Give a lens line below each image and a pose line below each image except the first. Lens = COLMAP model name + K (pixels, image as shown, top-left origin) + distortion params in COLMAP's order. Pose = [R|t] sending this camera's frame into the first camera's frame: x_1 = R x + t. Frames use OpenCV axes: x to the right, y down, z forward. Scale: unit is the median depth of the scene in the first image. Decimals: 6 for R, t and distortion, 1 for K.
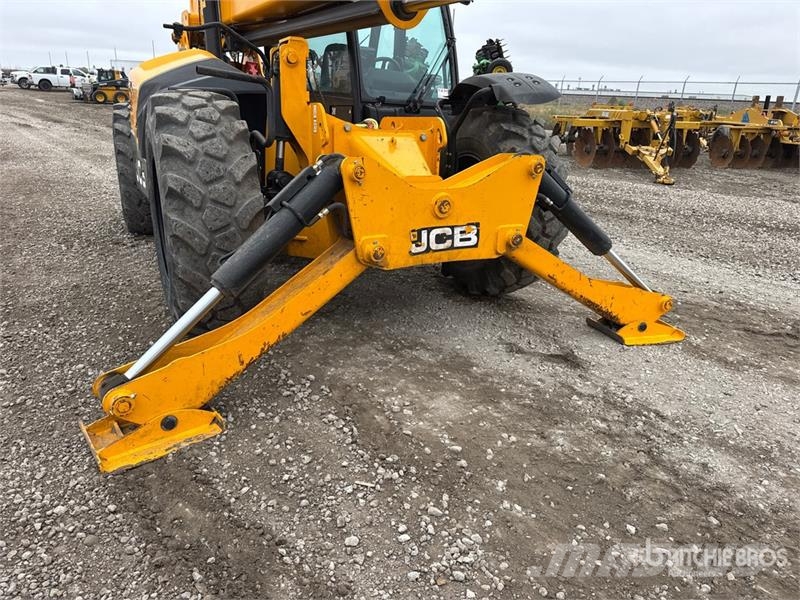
lens RADIAL K [[540.0, 0, 395.2], [0, 540.0, 296.5], [0, 0, 1]] dist [0.010333, -0.019298]
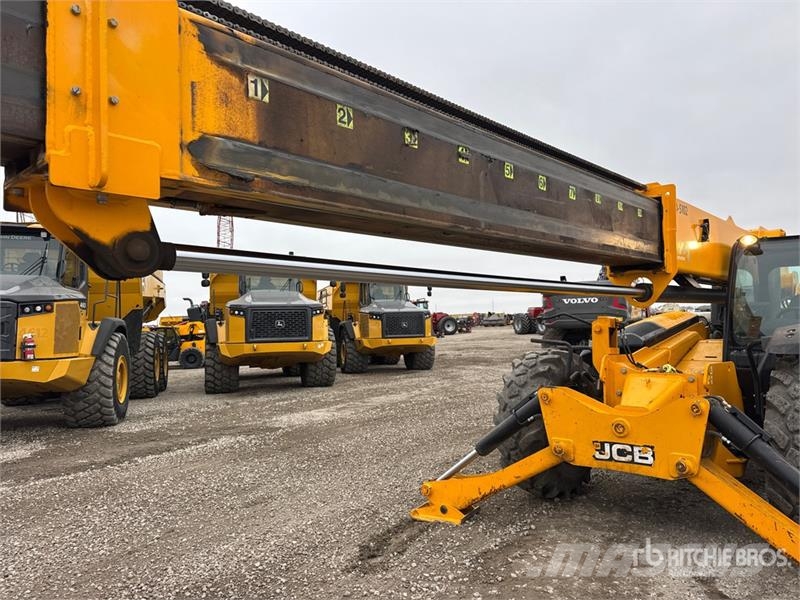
lens RADIAL K [[540.0, 0, 416.0], [0, 540.0, 302.5], [0, 0, 1]] dist [0.010333, -0.019298]
pose [[0.357400, -0.093083, -0.929301, 1.174099], [-0.274101, 0.940750, -0.199646, -0.050745], [0.892824, 0.326076, 0.310710, 0.016994]]
